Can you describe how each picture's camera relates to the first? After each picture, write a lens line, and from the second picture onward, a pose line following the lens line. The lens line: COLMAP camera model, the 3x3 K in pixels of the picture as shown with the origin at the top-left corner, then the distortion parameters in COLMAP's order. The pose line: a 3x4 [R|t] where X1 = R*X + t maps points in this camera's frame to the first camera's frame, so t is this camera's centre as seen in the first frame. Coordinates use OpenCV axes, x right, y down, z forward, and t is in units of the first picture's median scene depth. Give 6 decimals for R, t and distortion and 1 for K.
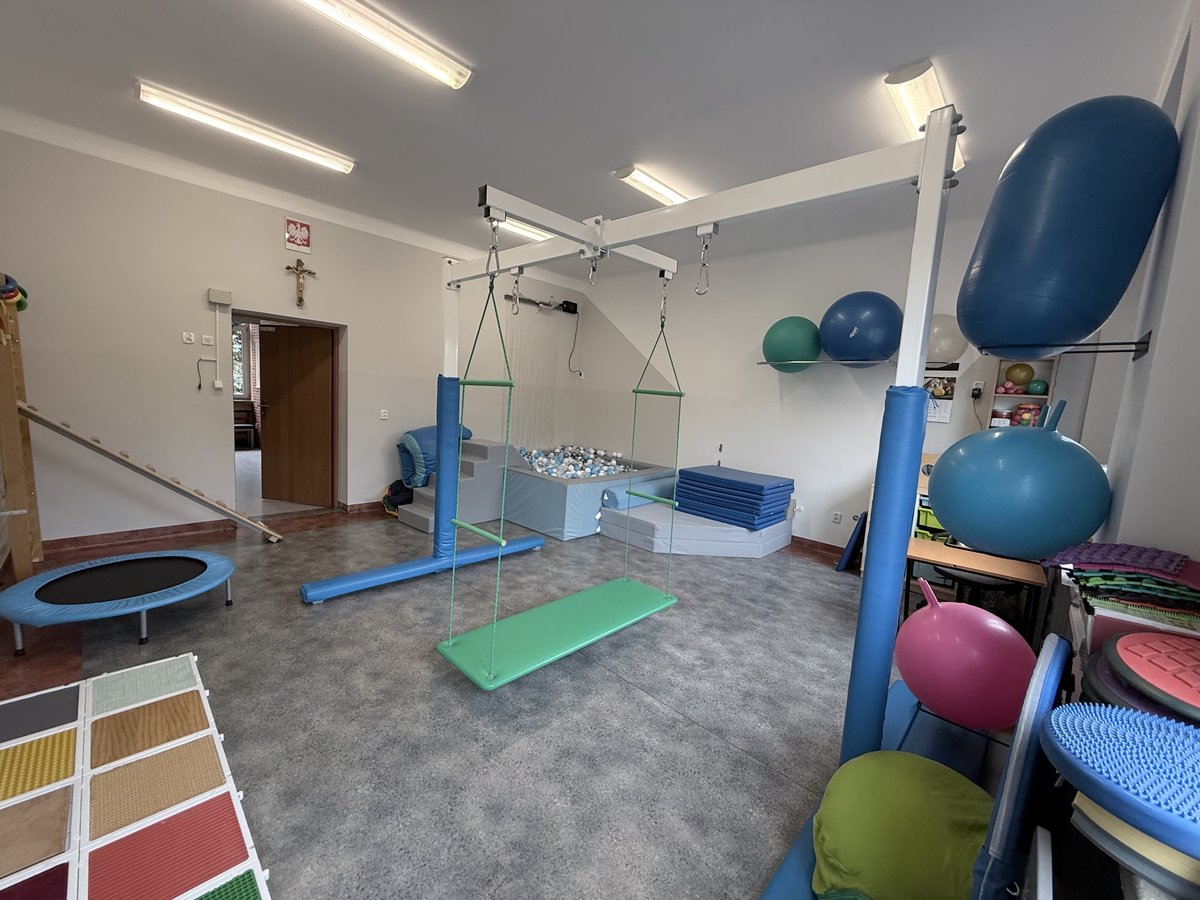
lens RADIAL K [[477.0, 0, 596.0], [0, 477.0, 452.2], [0, 0, 1]] dist [-0.001125, 0.000029]
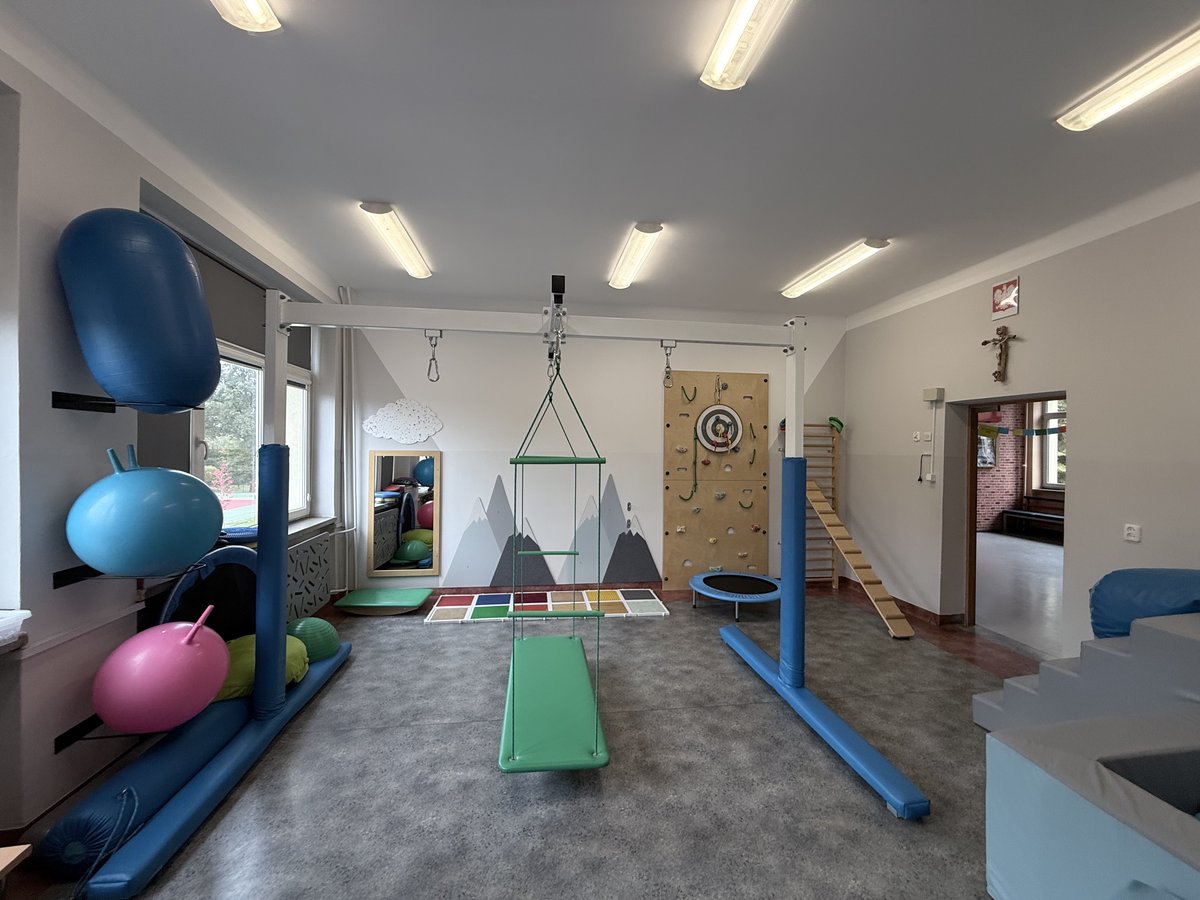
lens RADIAL K [[477.0, 0, 597.4], [0, 477.0, 447.7], [0, 0, 1]] dist [-0.001125, 0.000029]
pose [[-0.617722, -0.078084, -0.782510, 0.711610], [-0.149093, 0.988640, 0.019042, -0.177971], [0.772134, 0.128430, -0.622347, 1.624738]]
